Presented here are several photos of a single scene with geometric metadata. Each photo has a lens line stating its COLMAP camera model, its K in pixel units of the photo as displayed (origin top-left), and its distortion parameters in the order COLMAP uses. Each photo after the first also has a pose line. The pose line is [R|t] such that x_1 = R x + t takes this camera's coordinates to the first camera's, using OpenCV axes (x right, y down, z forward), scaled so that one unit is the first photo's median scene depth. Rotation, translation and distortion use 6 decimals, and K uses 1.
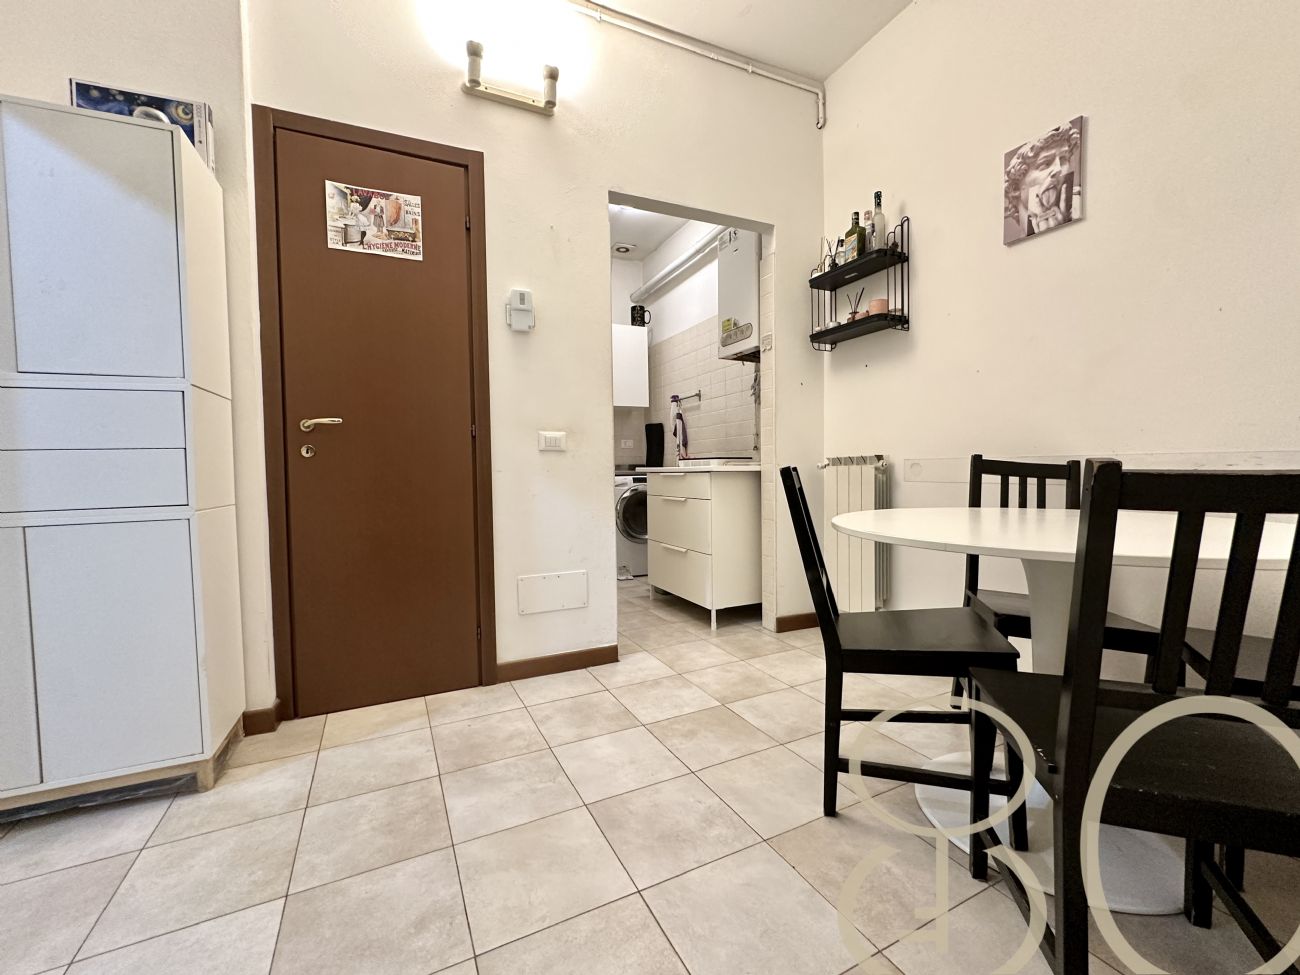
lens RADIAL K [[533.6, 0, 648.7], [0, 533.6, 489.6], [0, 0, 1]] dist [-0.002993, 0.000184]
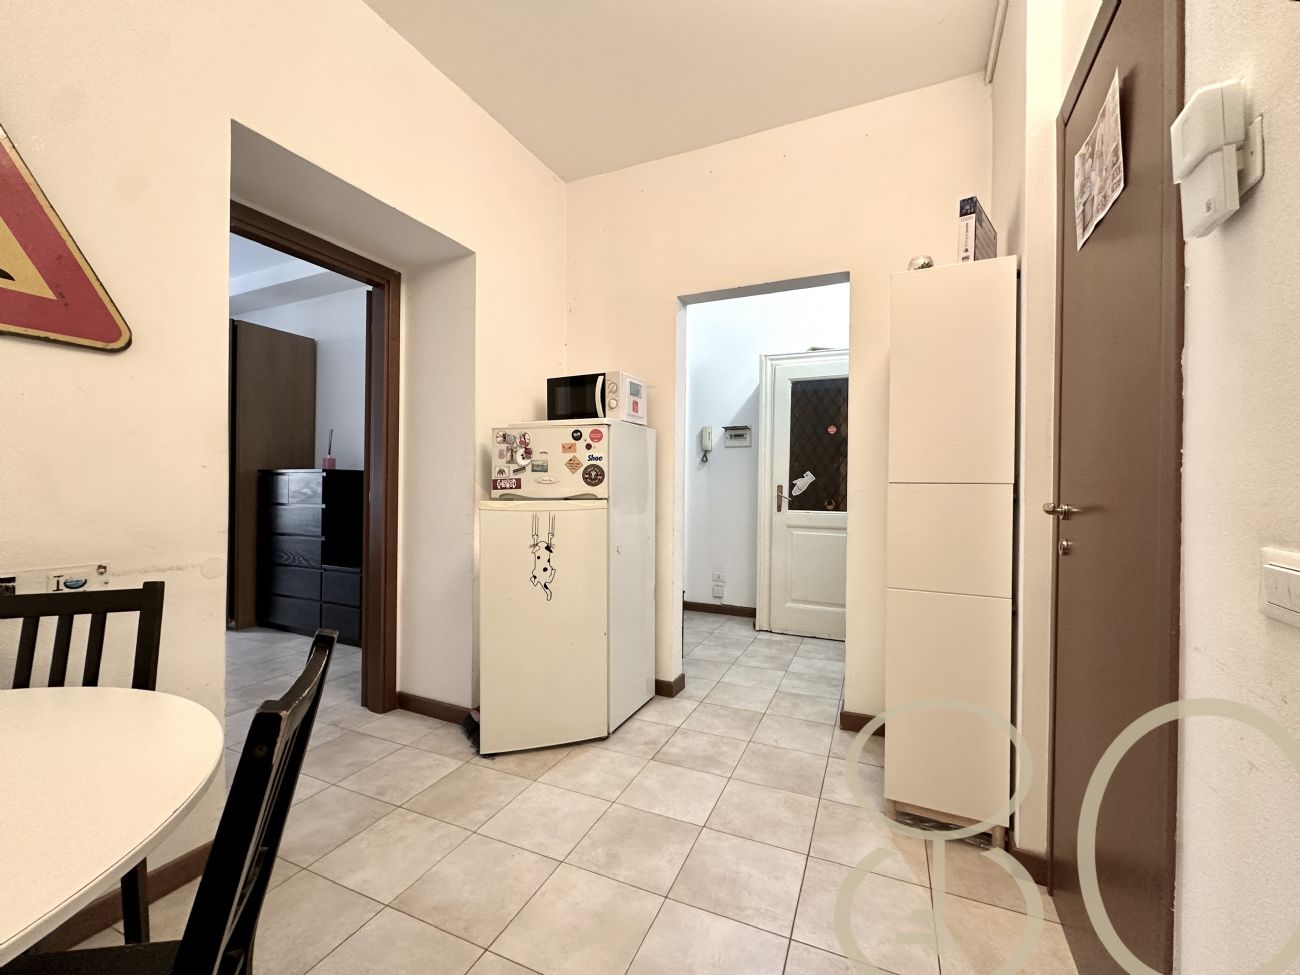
lens RADIAL K [[533.6, 0, 651.7], [0, 533.6, 486.8], [0, 0, 1]] dist [-0.002993, 0.000184]
pose [[-0.762991, 0.004125, -0.646396, 0.424906], [-0.026818, 0.998917, 0.038030, -0.277334], [0.645853, 0.046351, -0.762053, 1.965234]]
